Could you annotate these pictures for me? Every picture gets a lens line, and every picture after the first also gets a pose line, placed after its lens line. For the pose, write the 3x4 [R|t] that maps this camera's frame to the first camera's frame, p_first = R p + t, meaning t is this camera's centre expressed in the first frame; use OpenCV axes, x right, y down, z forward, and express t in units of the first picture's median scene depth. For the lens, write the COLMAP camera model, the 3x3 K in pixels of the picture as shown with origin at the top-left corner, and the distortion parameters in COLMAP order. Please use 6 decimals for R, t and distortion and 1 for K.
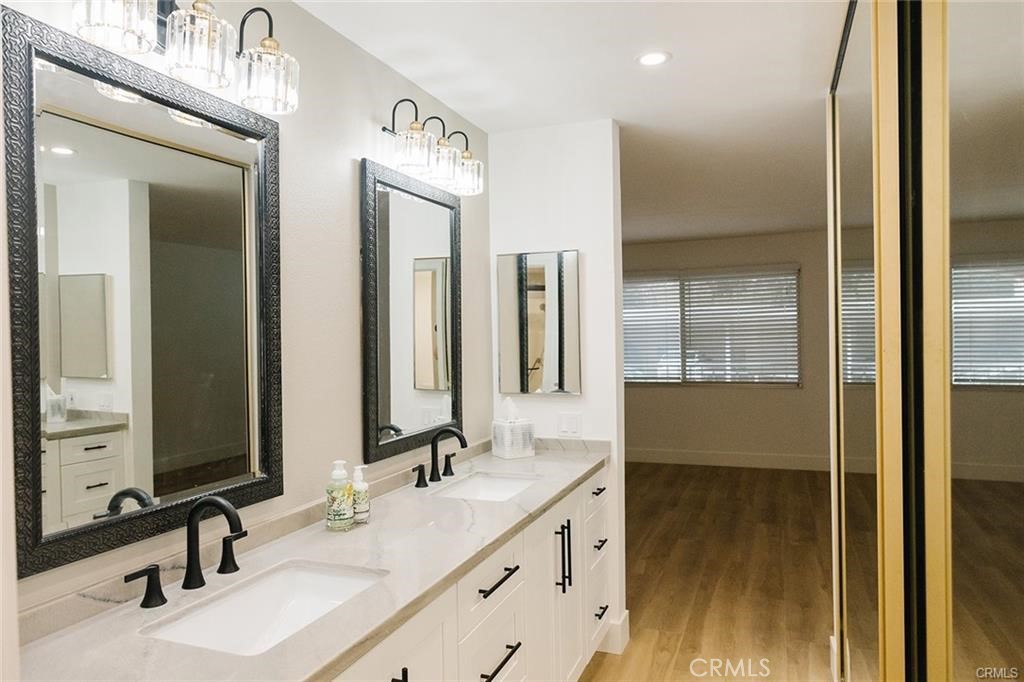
lens RADIAL K [[685.9, 0, 513.8], [0, 685.9, 341.2], [0, 0, 1]] dist [0.009700, -0.006930]
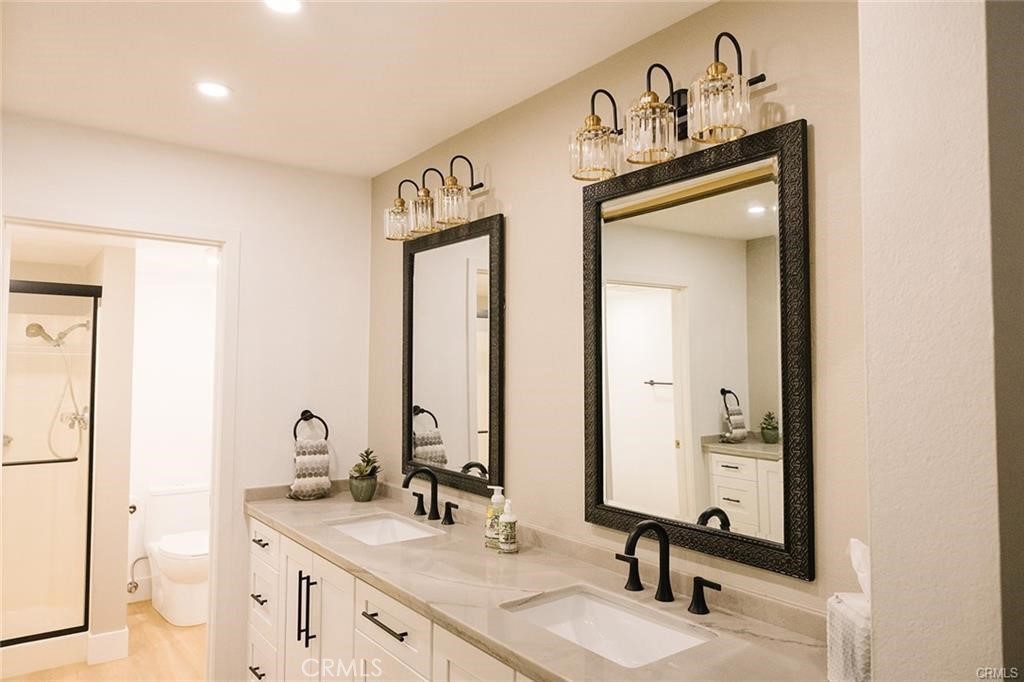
lens RADIAL K [[685.9, 0, 515.1], [0, 685.9, 341.9], [0, 0, 1]] dist [0.009700, -0.006930]
pose [[-0.532205, -0.006332, -0.846592, 0.534327], [0.009322, 0.999868, -0.013339, -0.043198], [0.846564, -0.014991, -0.532076, 1.225733]]
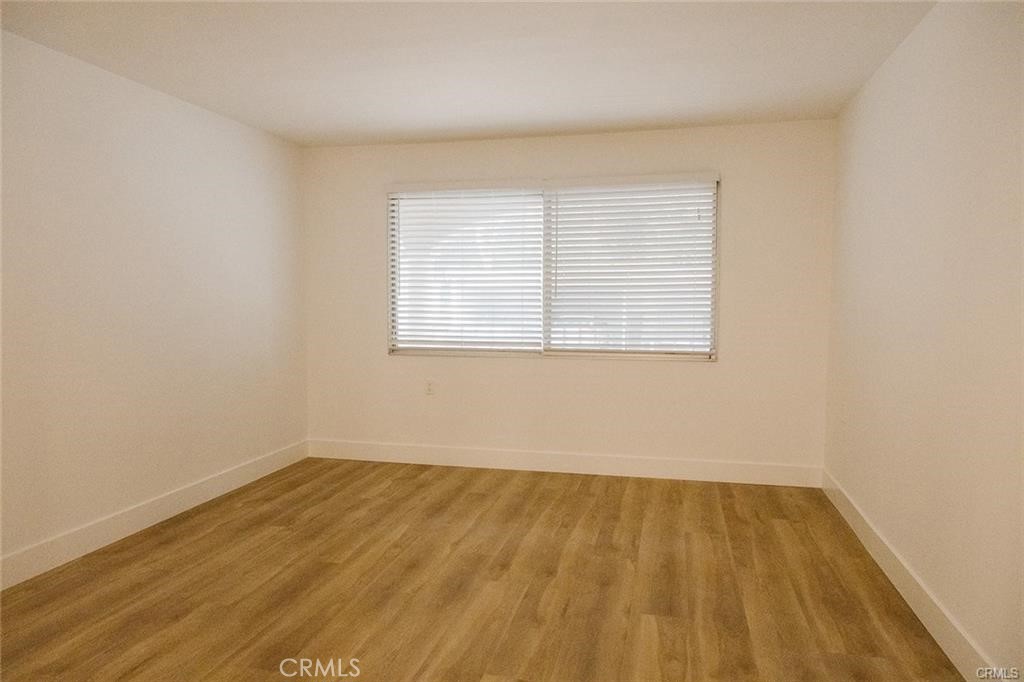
lens RADIAL K [[685.9, 0, 512.5], [0, 685.9, 340.3], [0, 0, 1]] dist [0.009700, -0.006930]
pose [[0.990764, 0.011911, 0.135076, 0.157510], [-0.018523, 0.998685, 0.047801, 0.023785], [-0.134329, -0.049862, 0.989681, 0.433509]]
